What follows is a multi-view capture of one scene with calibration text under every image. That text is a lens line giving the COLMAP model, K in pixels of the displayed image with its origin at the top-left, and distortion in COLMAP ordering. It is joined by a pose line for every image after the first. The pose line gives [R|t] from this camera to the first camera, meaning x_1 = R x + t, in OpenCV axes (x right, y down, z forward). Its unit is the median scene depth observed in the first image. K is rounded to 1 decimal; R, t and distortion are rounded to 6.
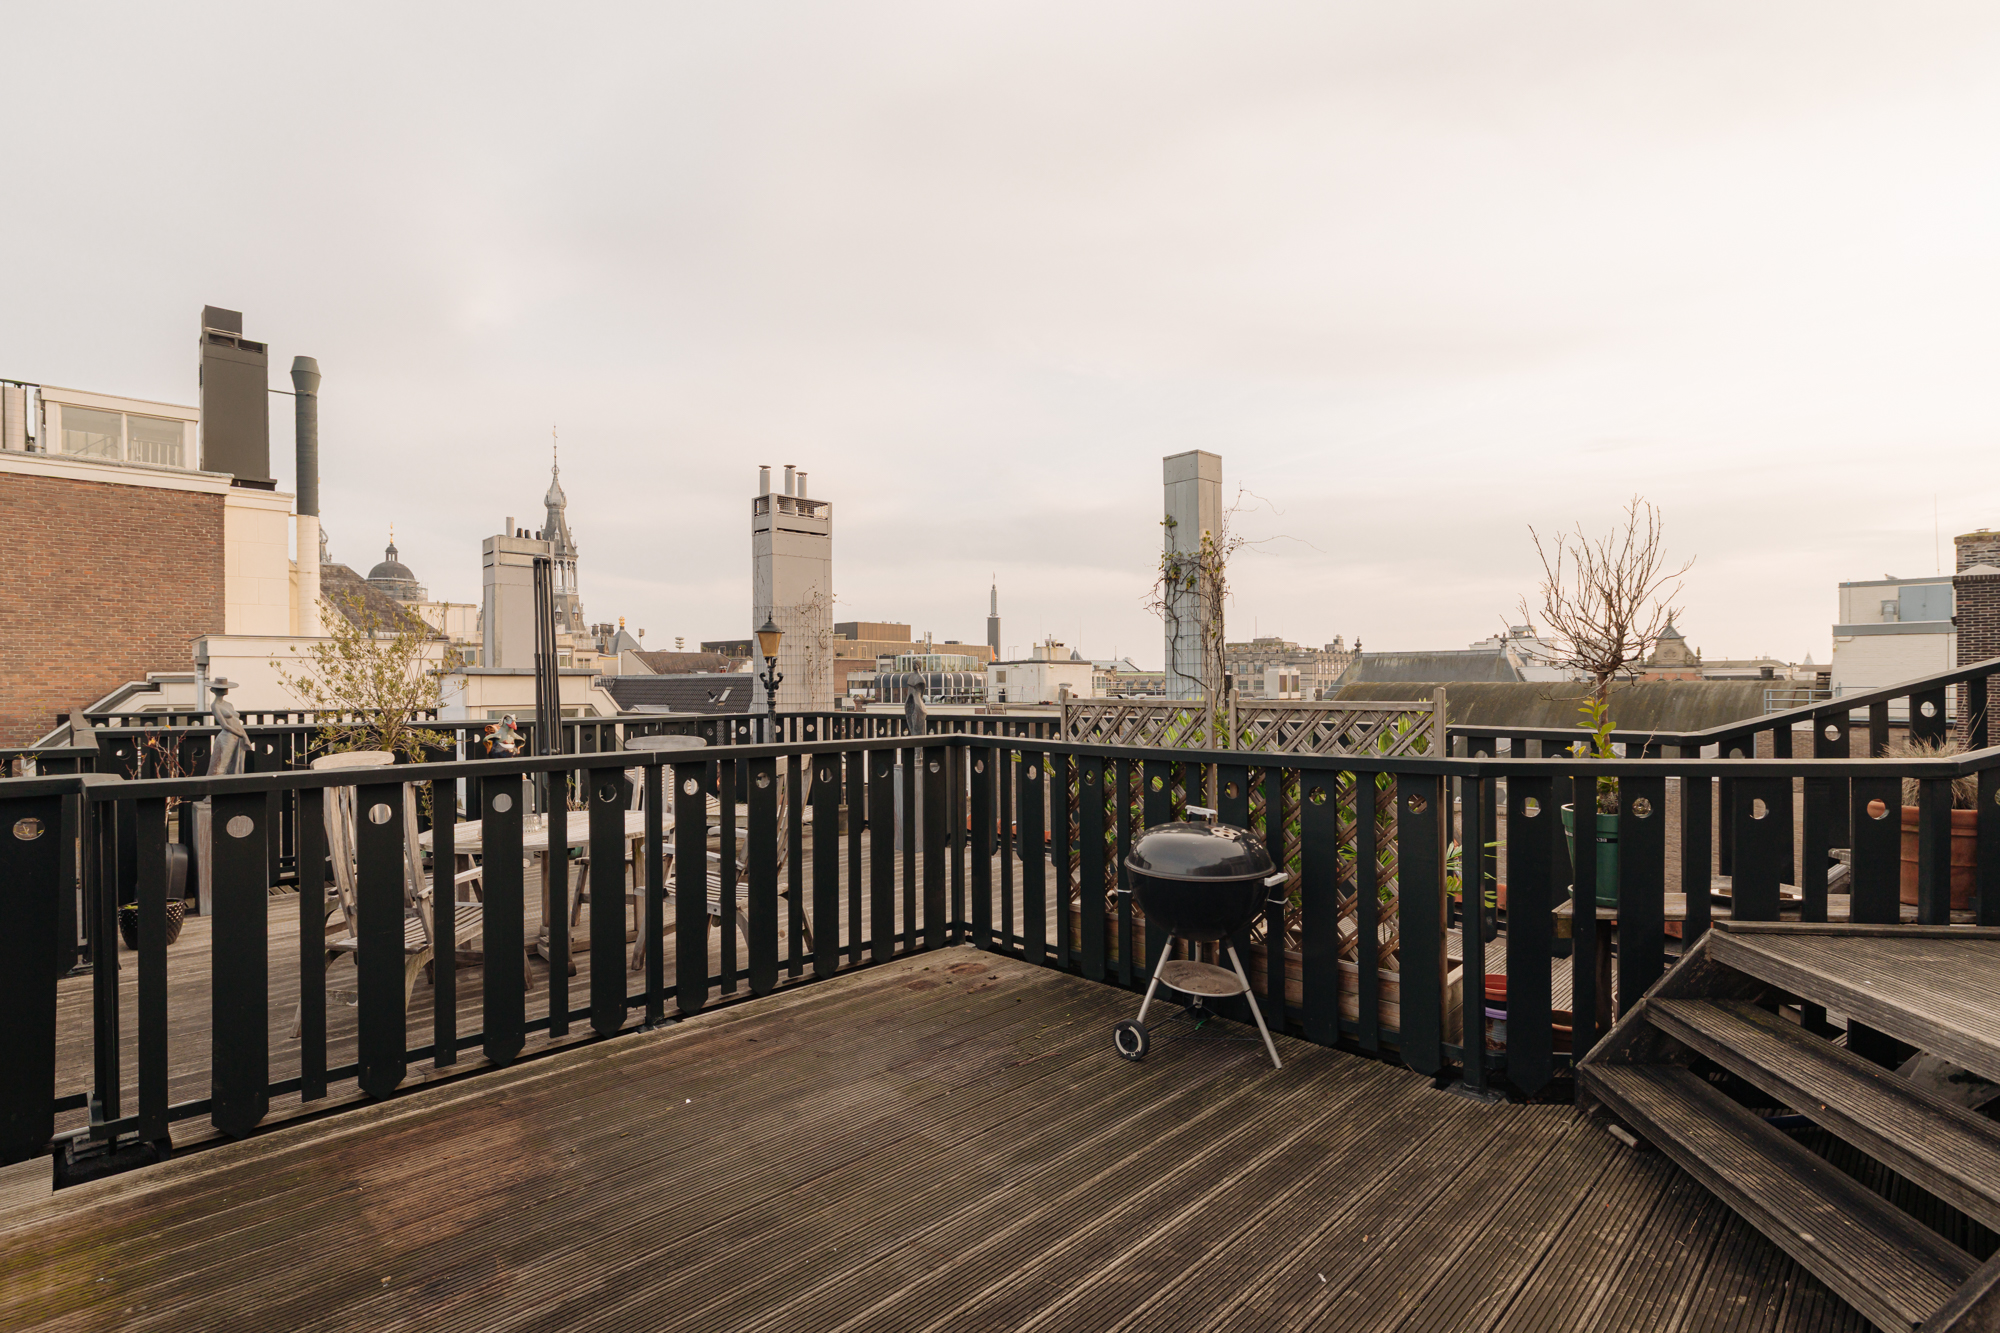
lens RADIAL K [[958.1, 0, 998.2], [0, 958.1, 683.2], [0, 0, 1]] dist [0.001172, -0.000144]
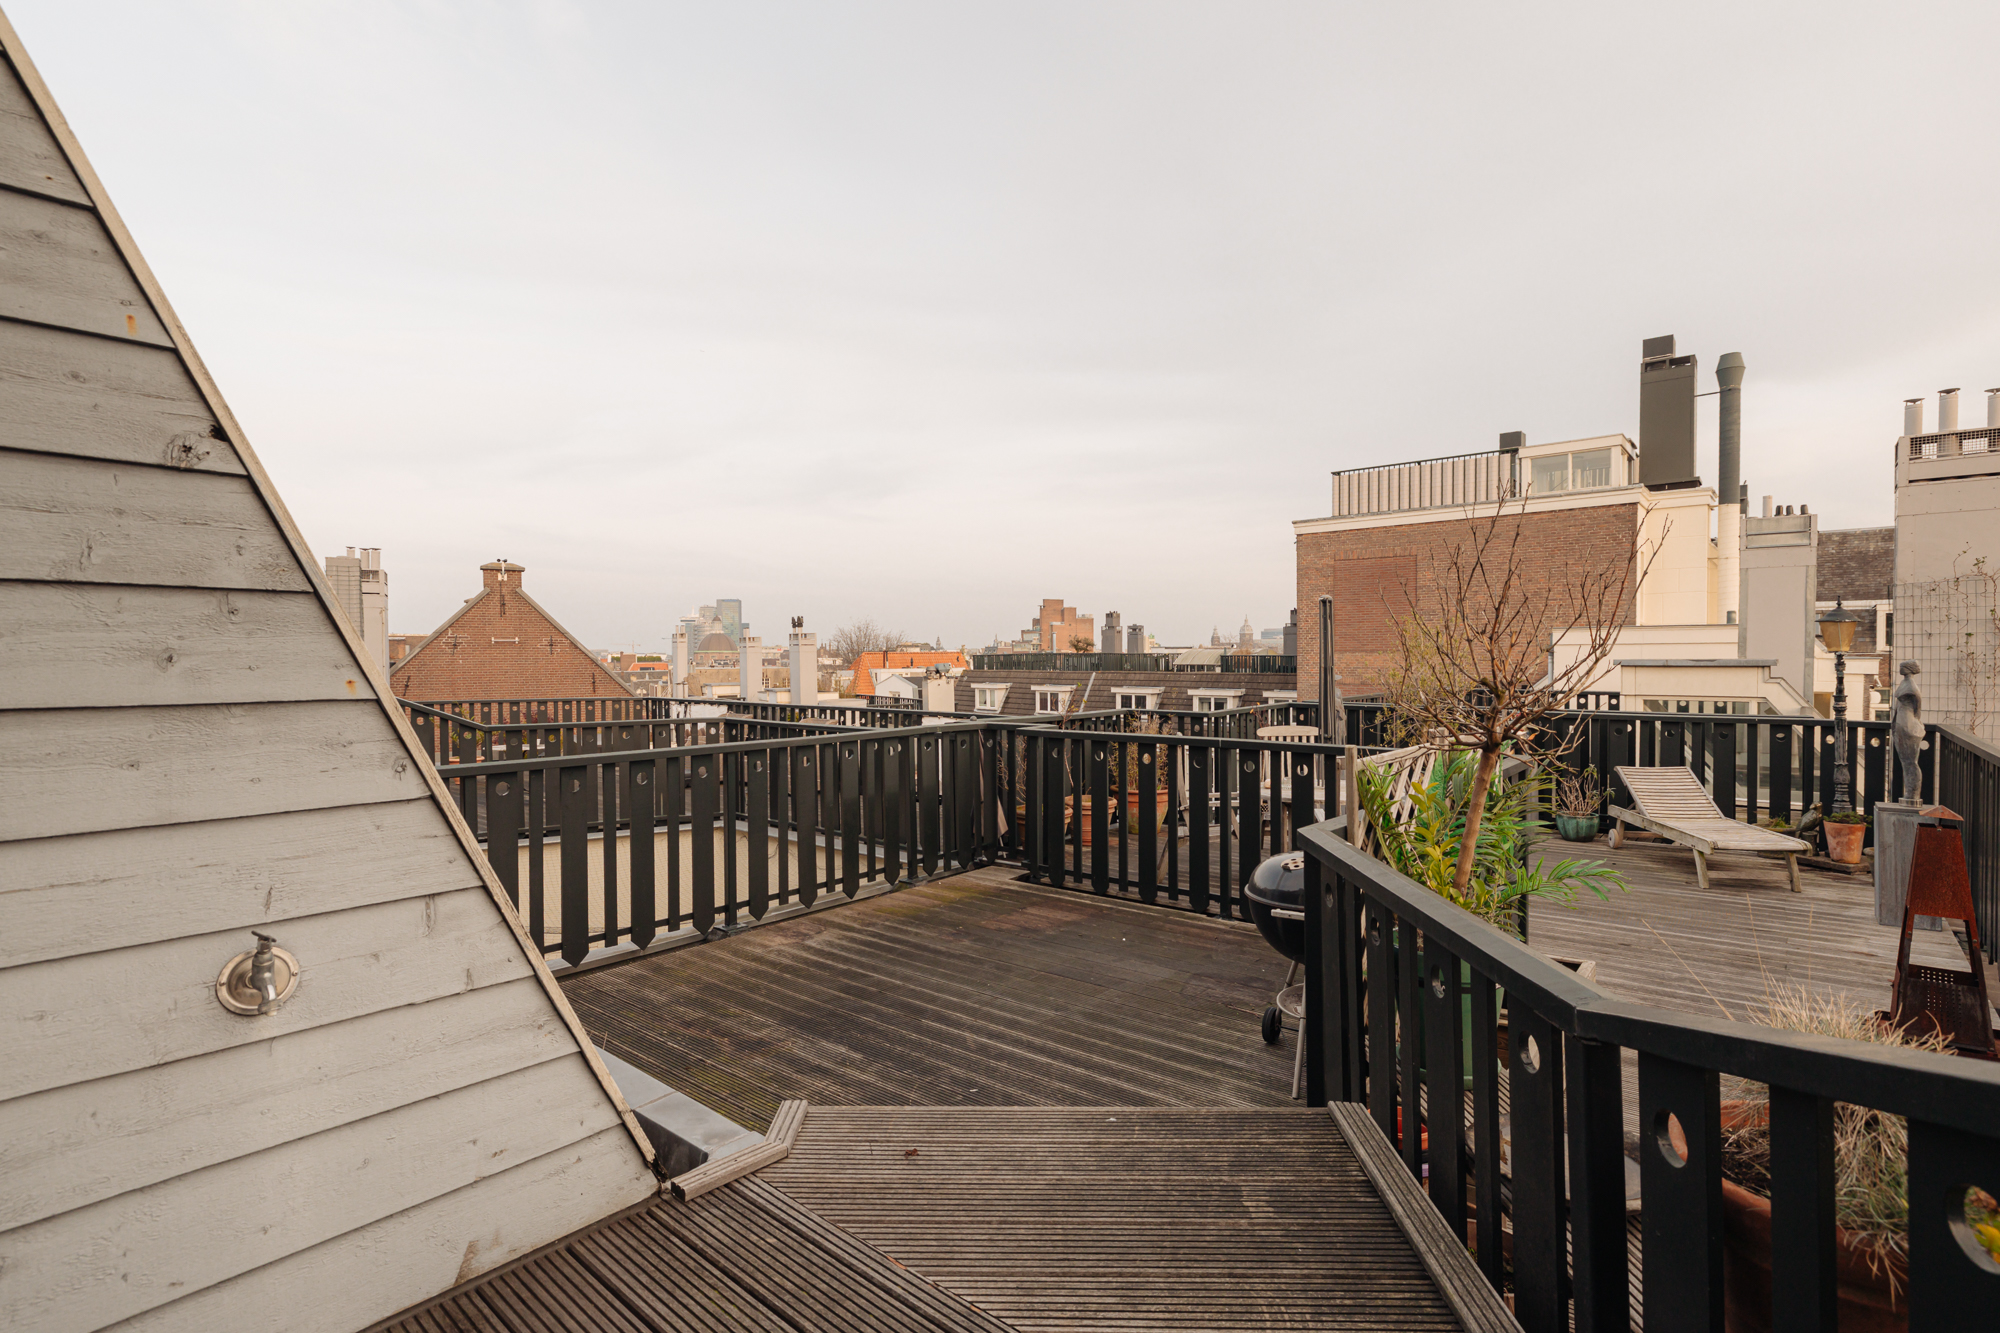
lens RADIAL K [[924.0, 0, 996.4], [0, 924.0, 668.3], [0, 0, 1]] dist [-0.000613, 0.000017]
pose [[0.087821, 0.014359, -0.996033, 0.264350], [0.004243, 0.999882, 0.014788, -0.015632], [0.996127, -0.005525, 0.087750, 0.127491]]
